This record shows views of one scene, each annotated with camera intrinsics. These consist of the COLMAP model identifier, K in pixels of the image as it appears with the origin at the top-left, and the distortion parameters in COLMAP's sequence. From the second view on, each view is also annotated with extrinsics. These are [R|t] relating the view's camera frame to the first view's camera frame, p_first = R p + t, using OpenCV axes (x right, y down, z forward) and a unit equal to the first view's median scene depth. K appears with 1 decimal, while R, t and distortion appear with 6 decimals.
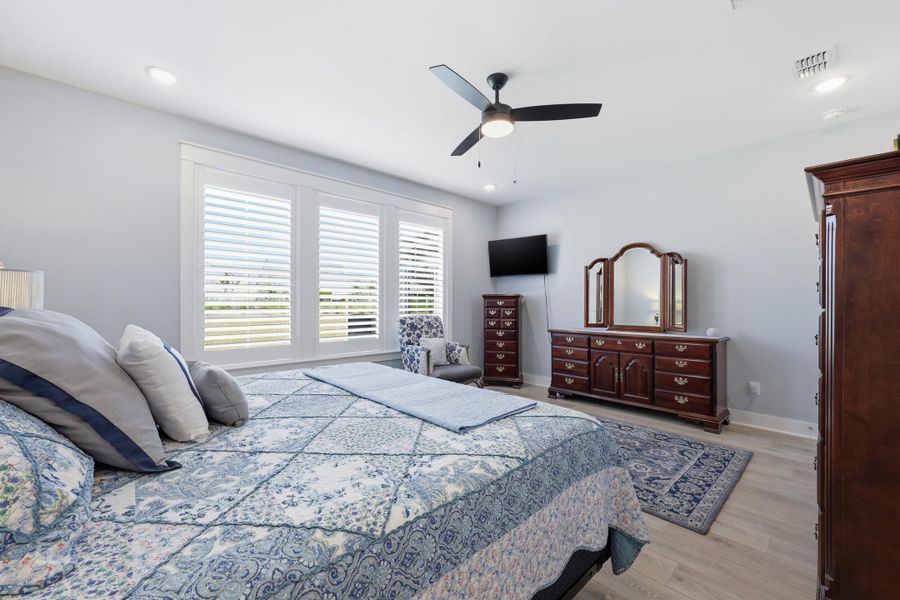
lens RADIAL K [[364.6, 0, 448.2], [0, 364.6, 299.1], [0, 0, 1]] dist [0.001231, 0.000101]
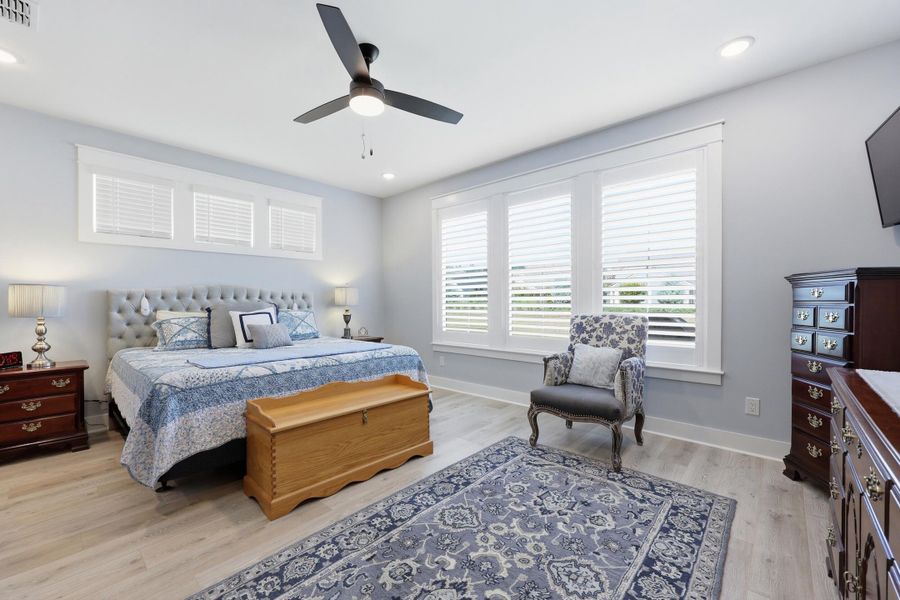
lens RADIAL K [[364.6, 0, 448.2], [0, 364.6, 299.1], [0, 0, 1]] dist [0.001231, 0.000101]
pose [[0.099494, -0.007398, -0.995011, 0.686815], [0.019011, 0.999804, -0.005532, 0.015866], [0.994857, -0.018366, 0.099615, 0.715326]]
